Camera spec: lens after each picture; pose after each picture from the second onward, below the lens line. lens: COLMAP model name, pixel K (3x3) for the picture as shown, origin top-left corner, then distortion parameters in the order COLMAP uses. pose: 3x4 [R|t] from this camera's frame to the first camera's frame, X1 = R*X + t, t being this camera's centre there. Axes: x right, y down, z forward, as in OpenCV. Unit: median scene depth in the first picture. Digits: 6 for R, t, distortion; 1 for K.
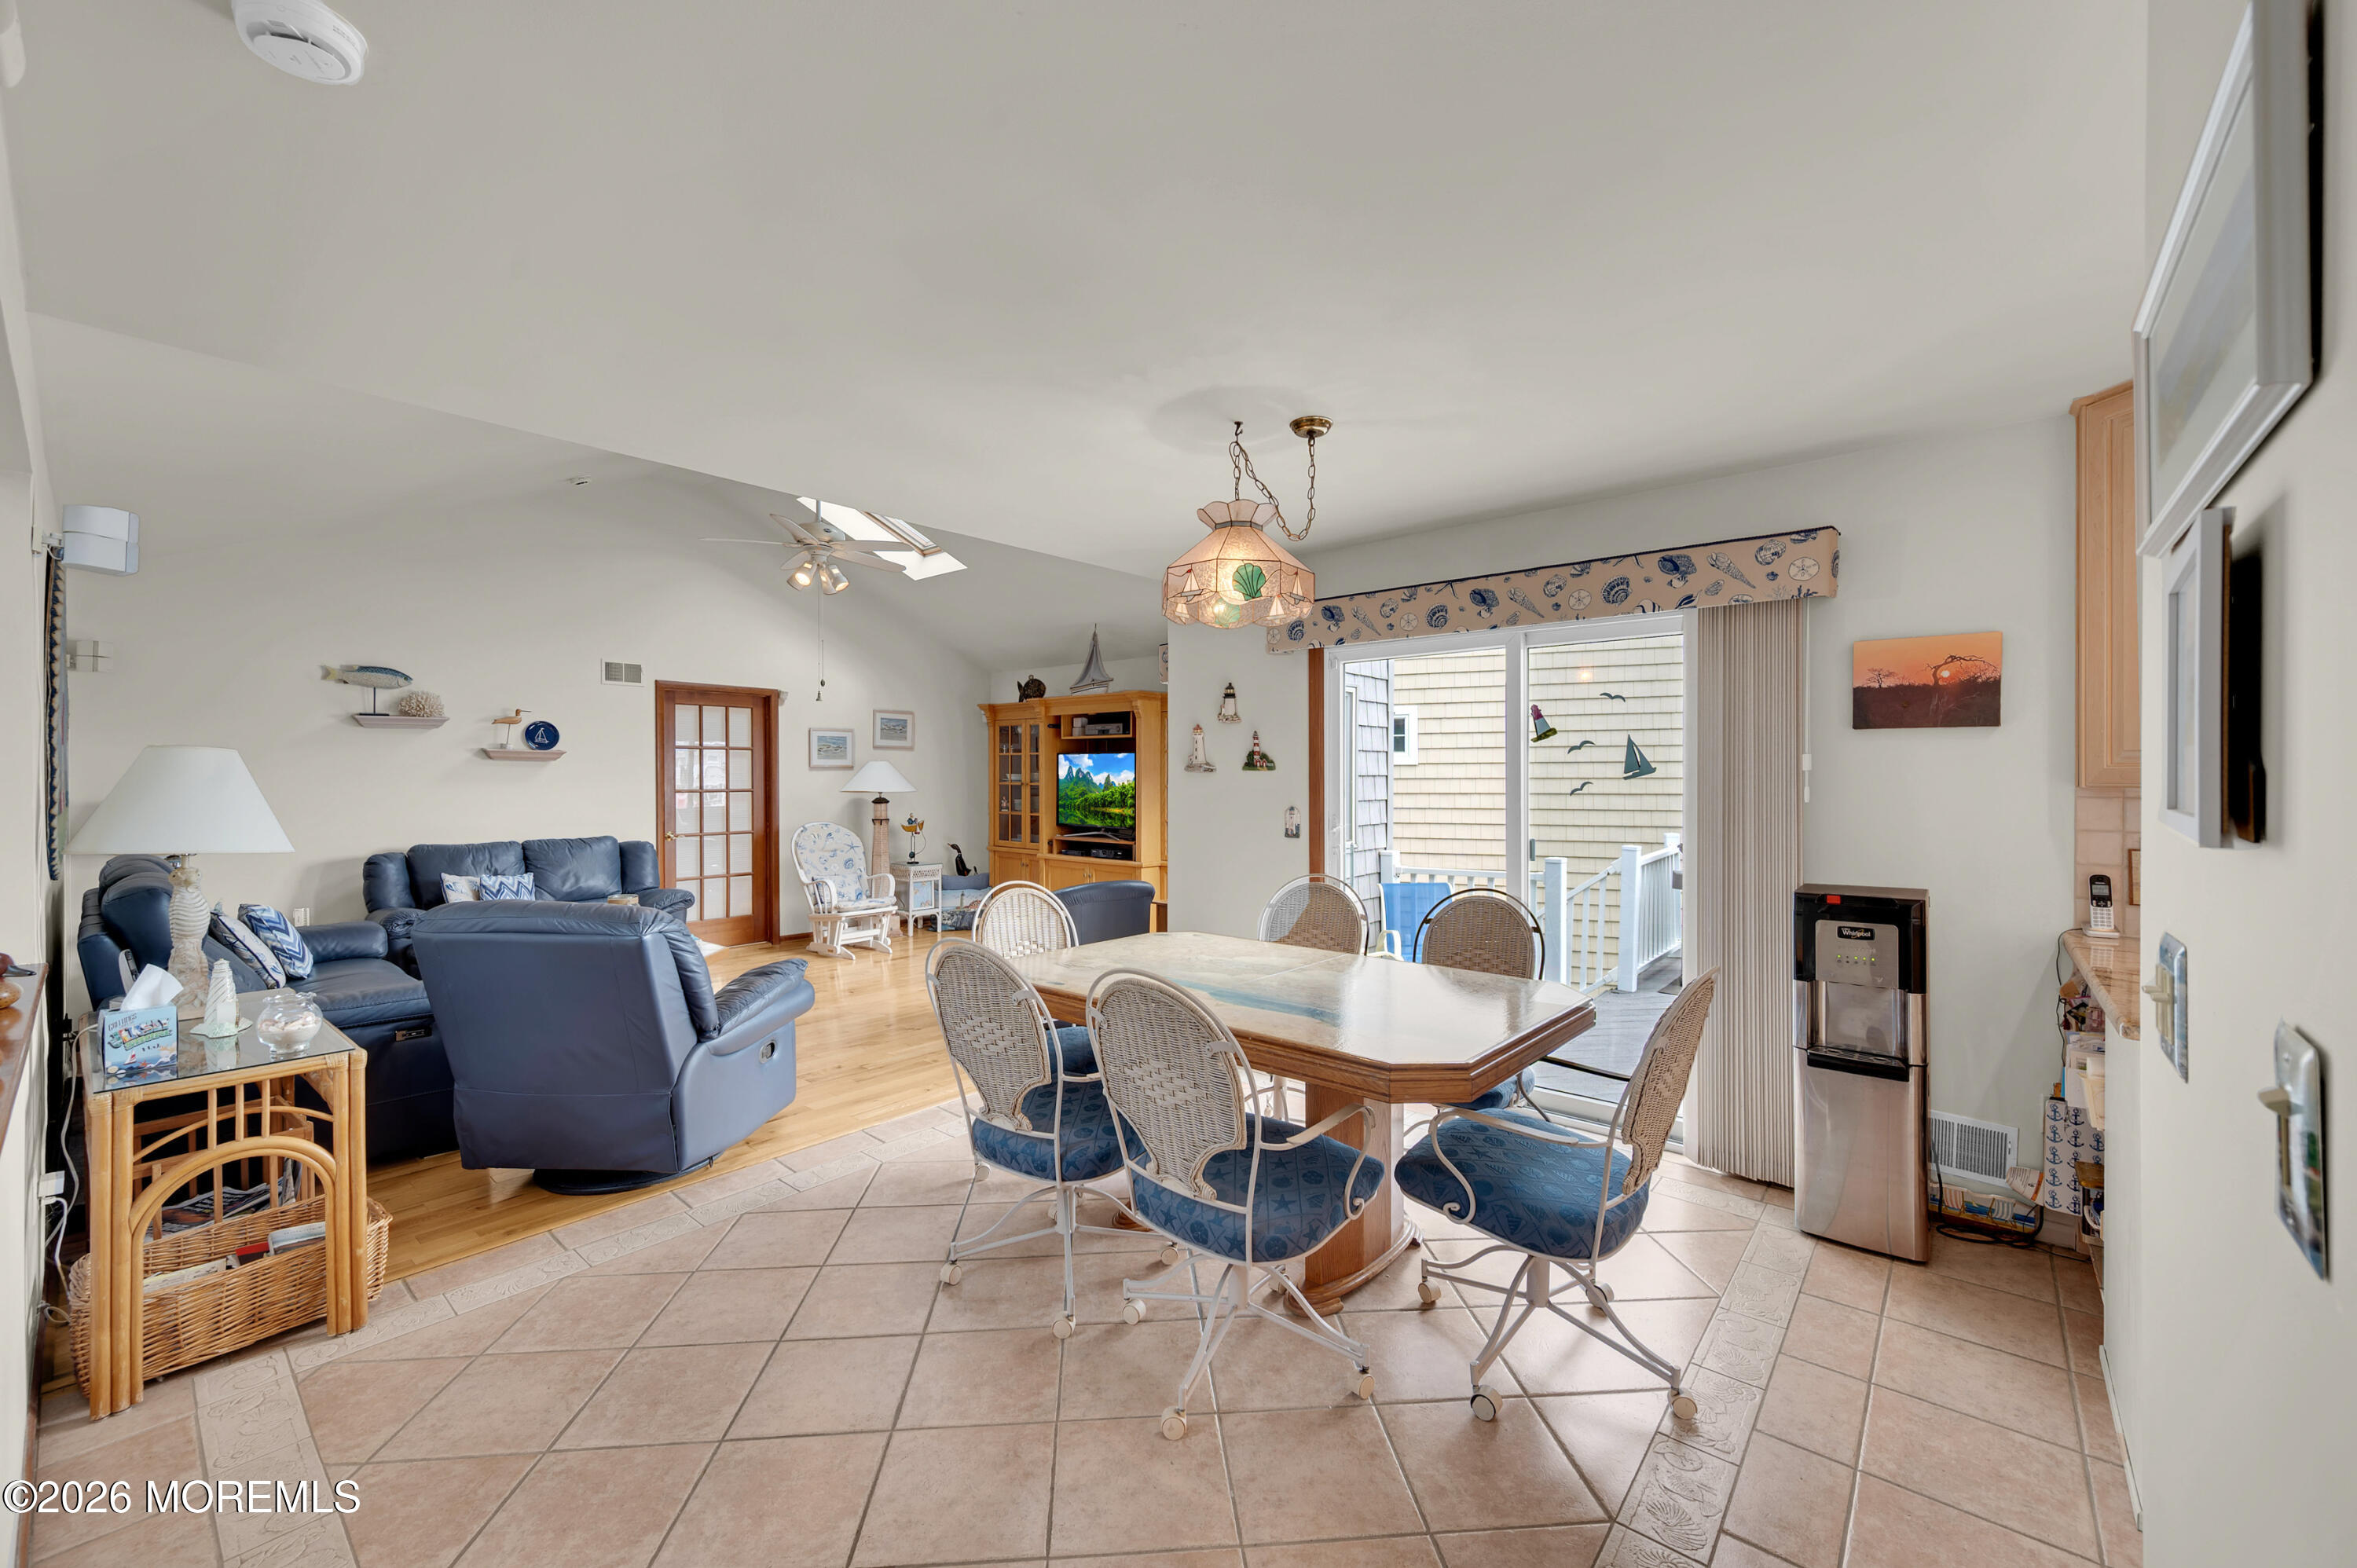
lens RADIAL K [[931.0, 0, 1172.5], [0, 931.0, 783.8], [0, 0, 1]] dist [-0.008918, -0.000174]
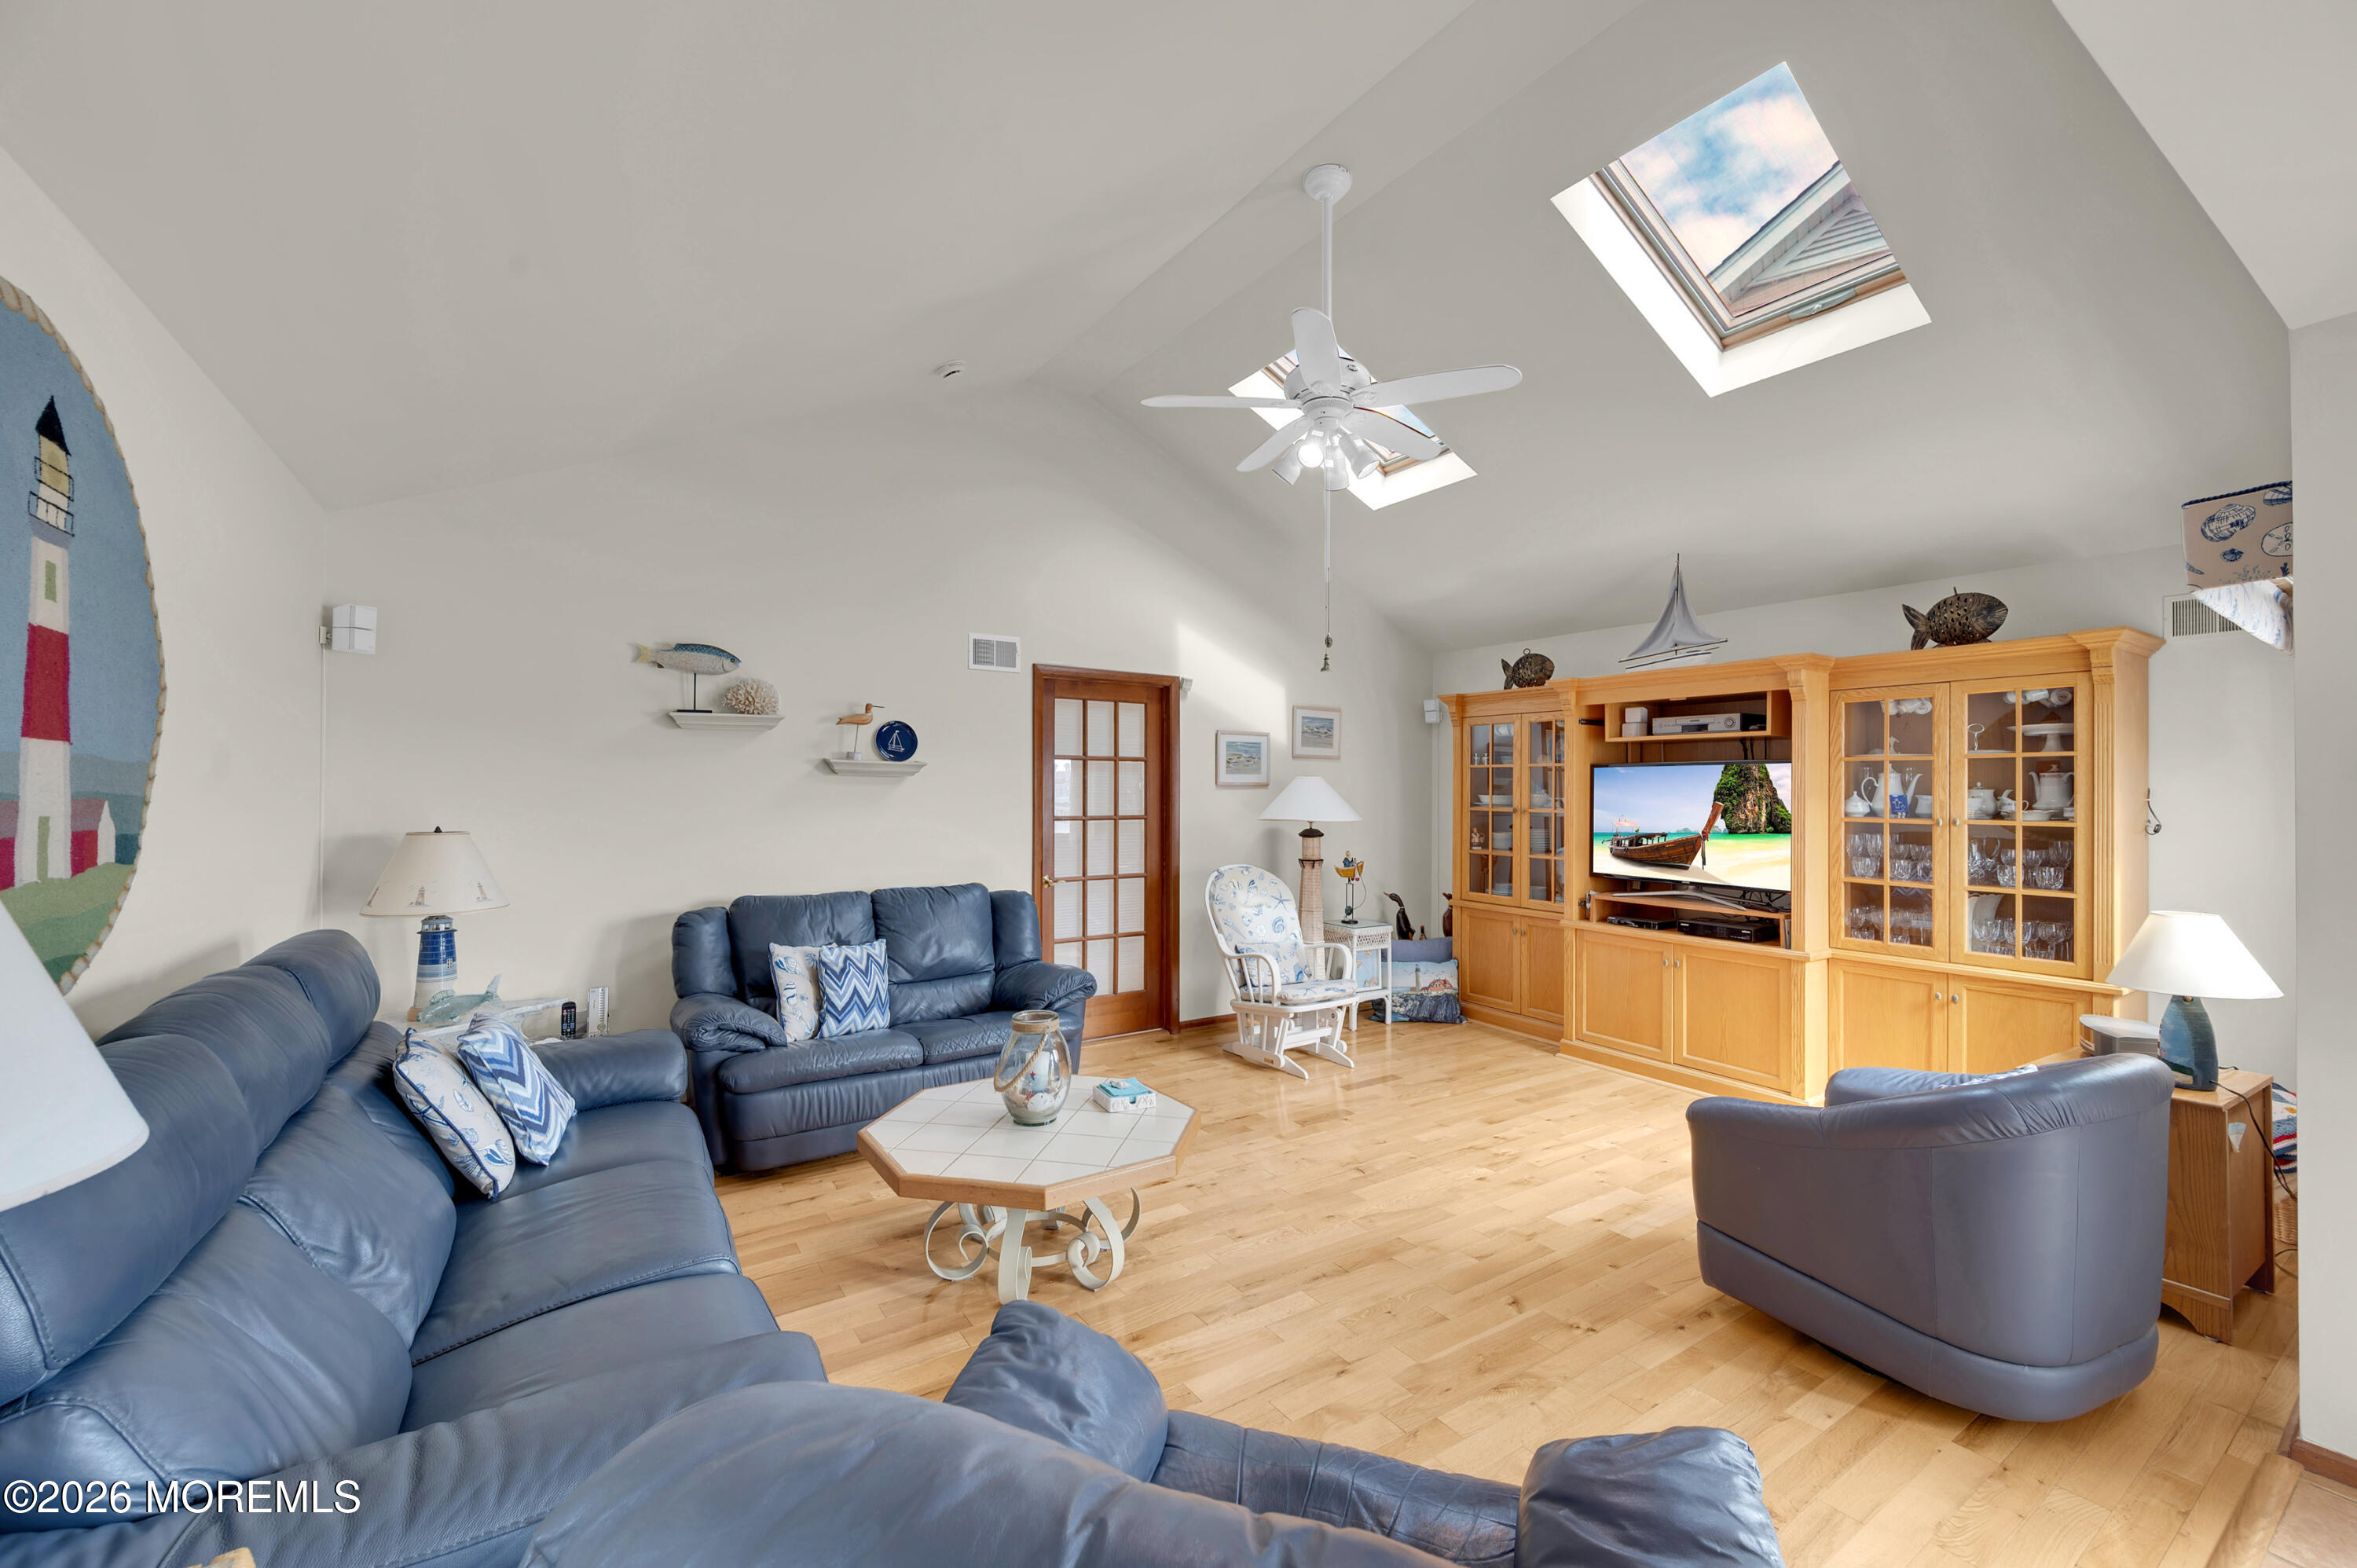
lens RADIAL K [[931.0, 0, 1163.5], [0, 931.0, 785.1], [0, 0, 1]] dist [-0.008918, -0.000174]
pose [[0.958366, 0.001659, -0.285536, -0.250754], [-0.006484, 0.999852, -0.015953, -0.007035], [0.285467, 0.017140, 0.958235, 0.336064]]
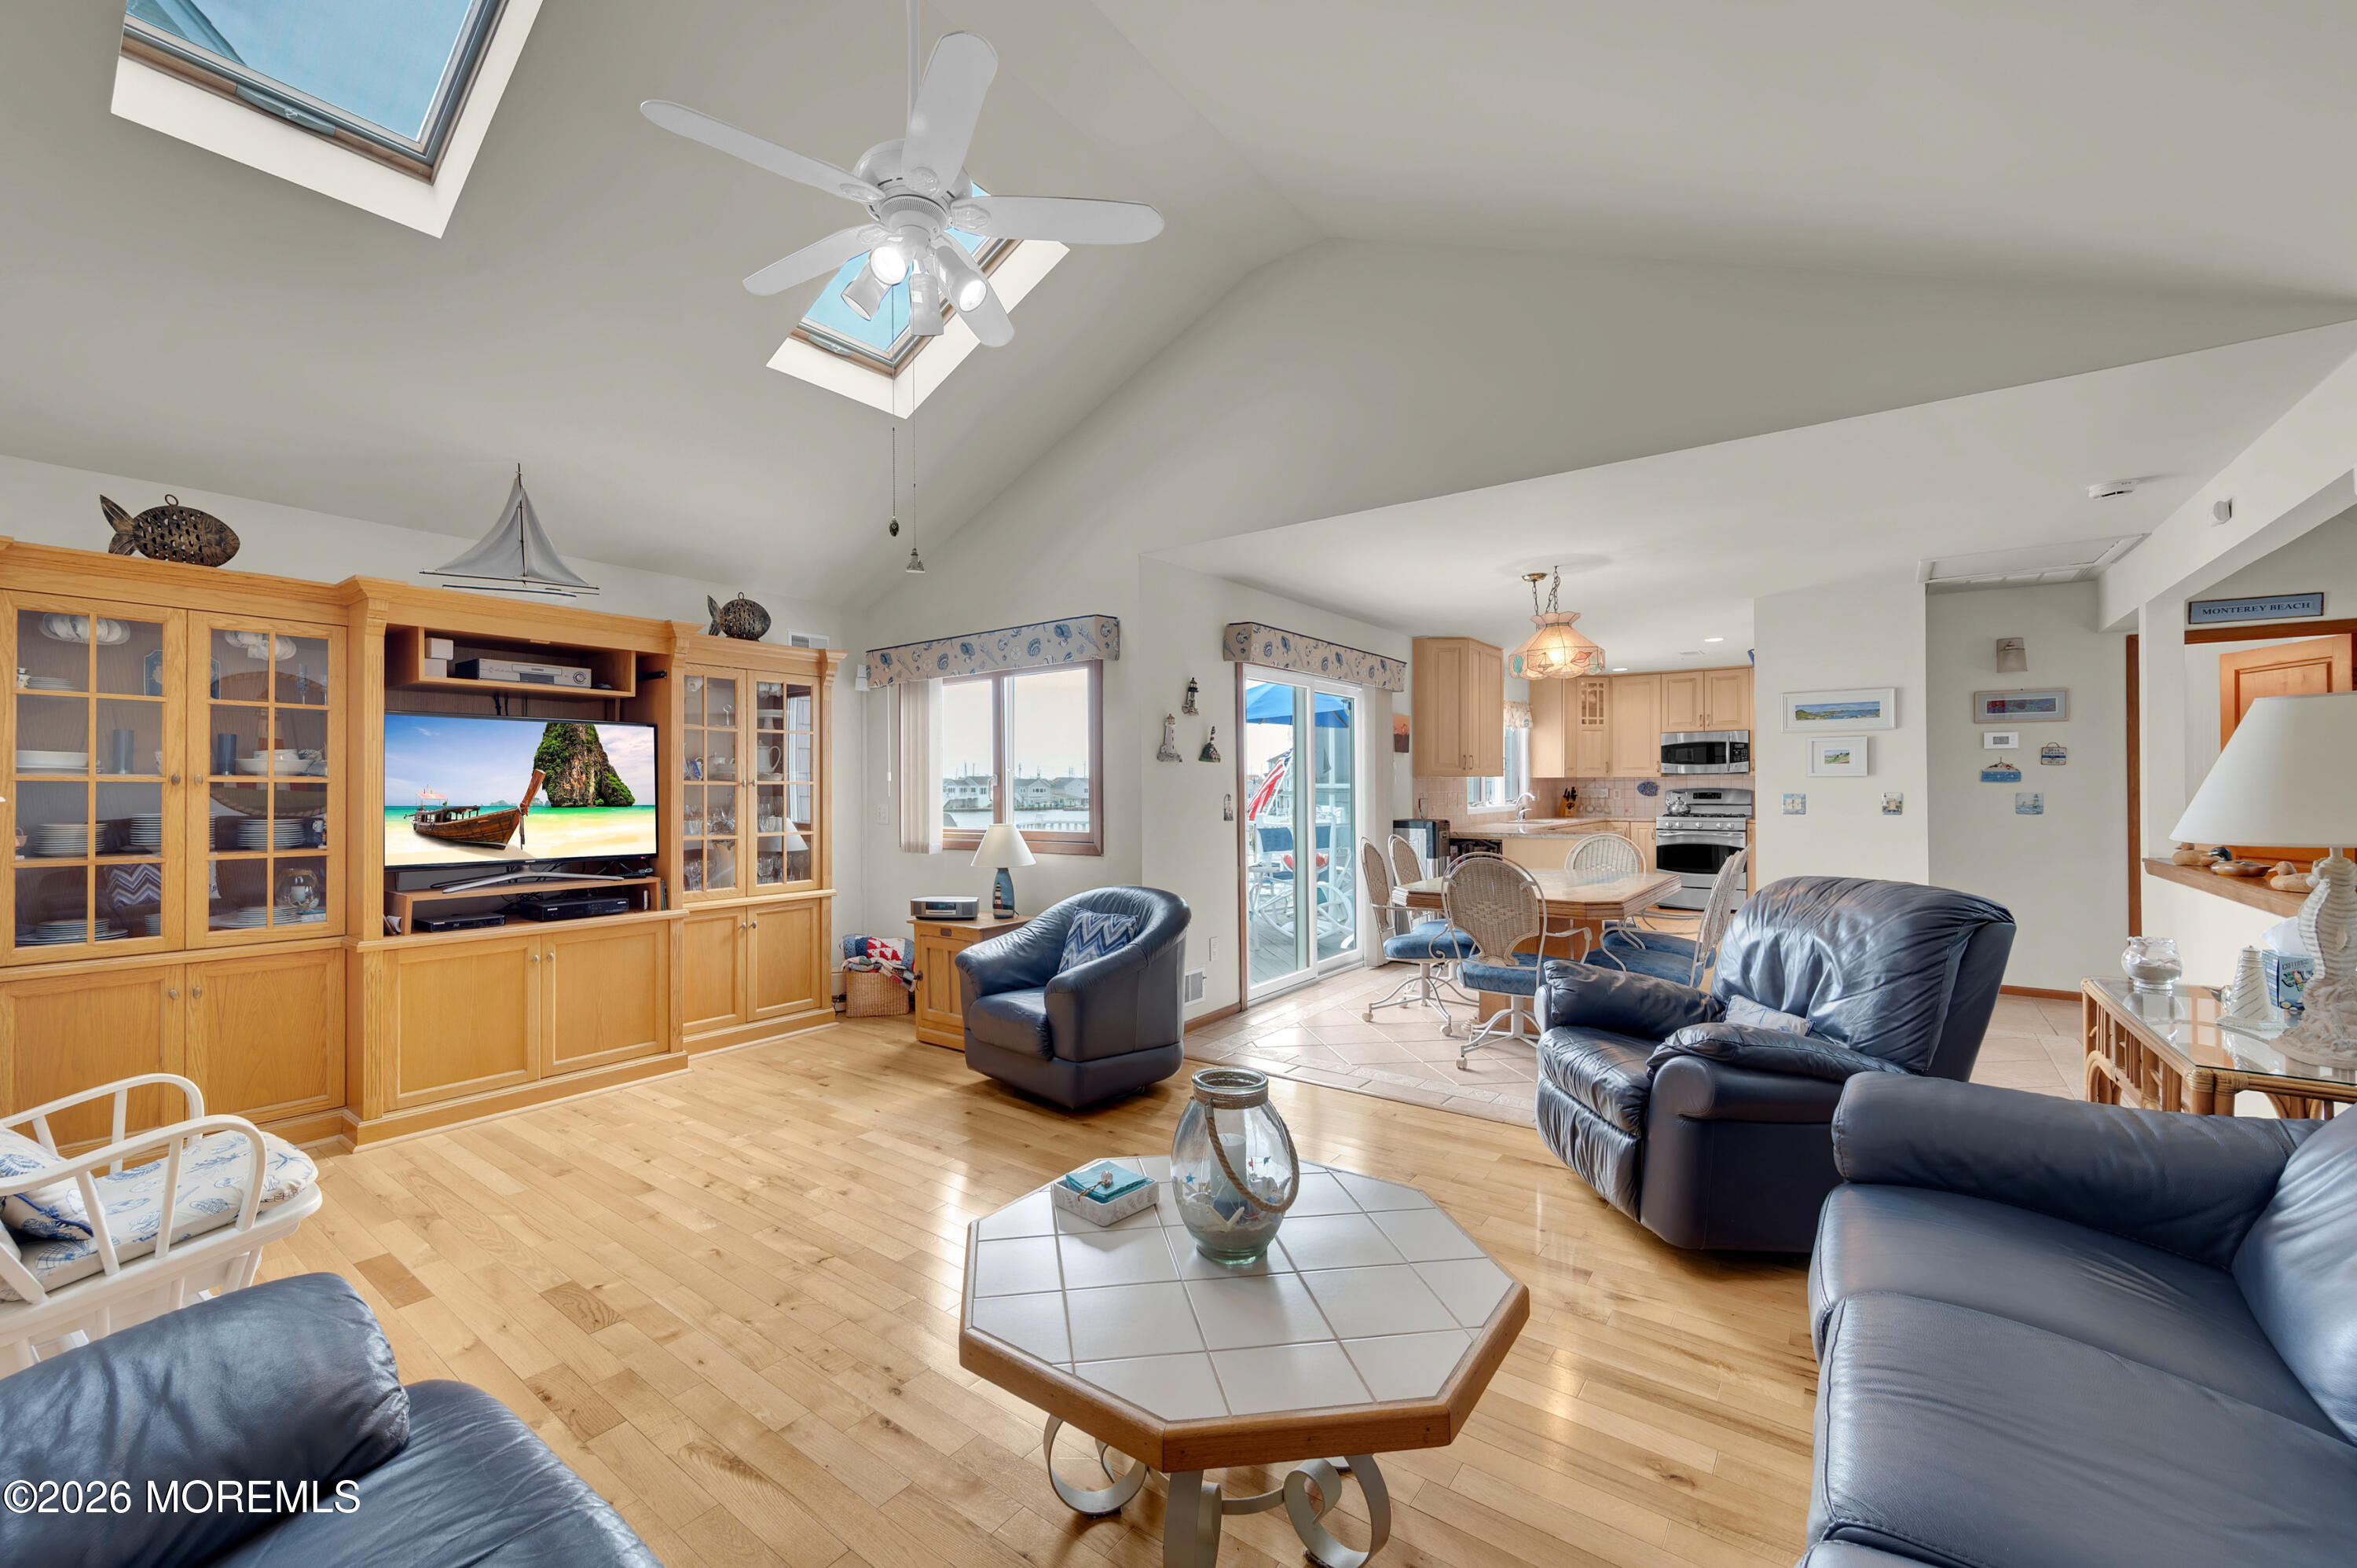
lens RADIAL K [[931.0, 0, 1162.7], [0, 931.0, 785.3], [0, 0, 1]] dist [-0.008918, -0.000174]
pose [[-0.064088, -0.000460, 0.997944, -0.656333], [0.011008, 0.999939, 0.001168, 0.007239], [-0.997884, 0.011060, -0.064079, 0.733283]]
